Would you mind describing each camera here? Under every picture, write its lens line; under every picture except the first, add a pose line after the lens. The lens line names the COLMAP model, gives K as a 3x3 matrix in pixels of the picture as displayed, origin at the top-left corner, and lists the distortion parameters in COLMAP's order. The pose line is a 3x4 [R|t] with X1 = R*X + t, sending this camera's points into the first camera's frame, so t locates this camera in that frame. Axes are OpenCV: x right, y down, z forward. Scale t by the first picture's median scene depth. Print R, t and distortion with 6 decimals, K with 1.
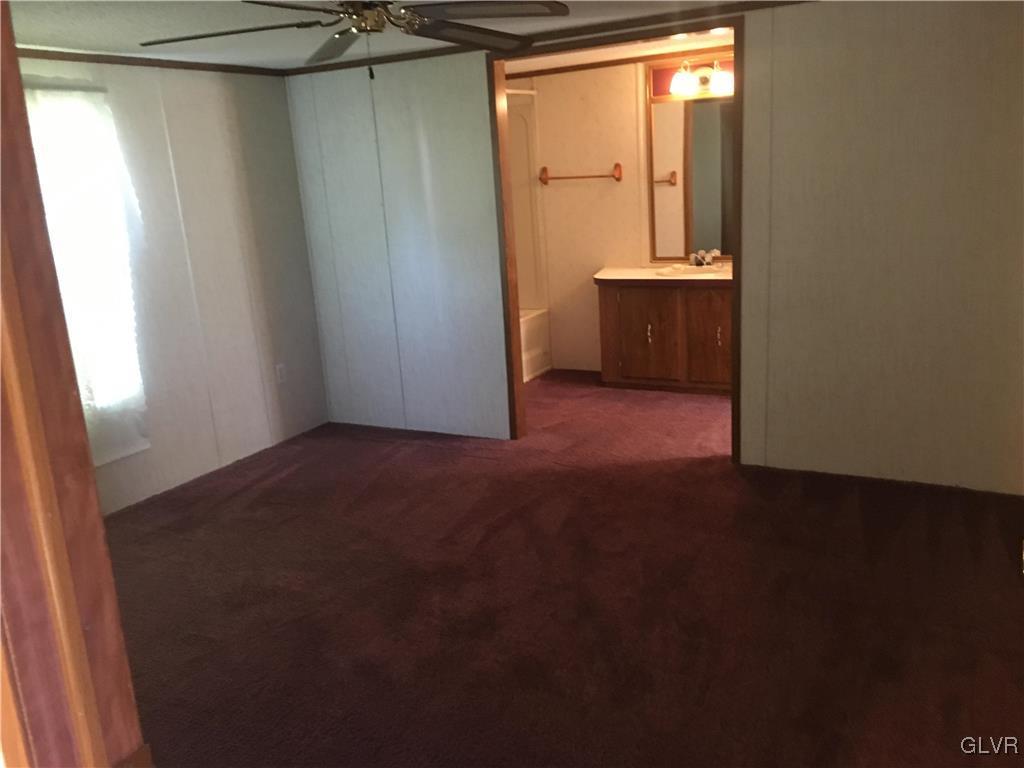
lens RADIAL K [[871.7, 0, 510.1], [0, 871.7, 382.4], [0, 0, 1]] dist [0.058785, -0.062693]
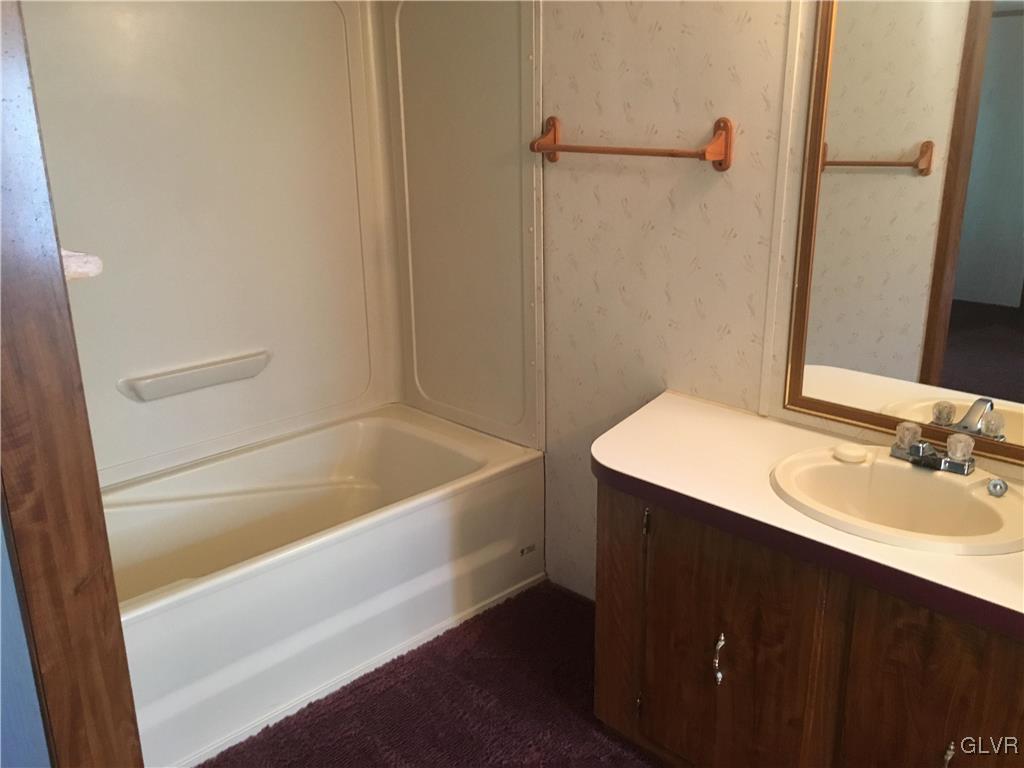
lens RADIAL K [[871.7, 0, 515.1], [0, 871.7, 385.4], [0, 0, 1]] dist [0.058785, -0.062693]
pose [[0.956964, 0.136944, -0.255863, 0.145077], [-0.119523, 0.989397, 0.082515, -0.161246], [0.264450, -0.048383, 0.963185, 0.625020]]
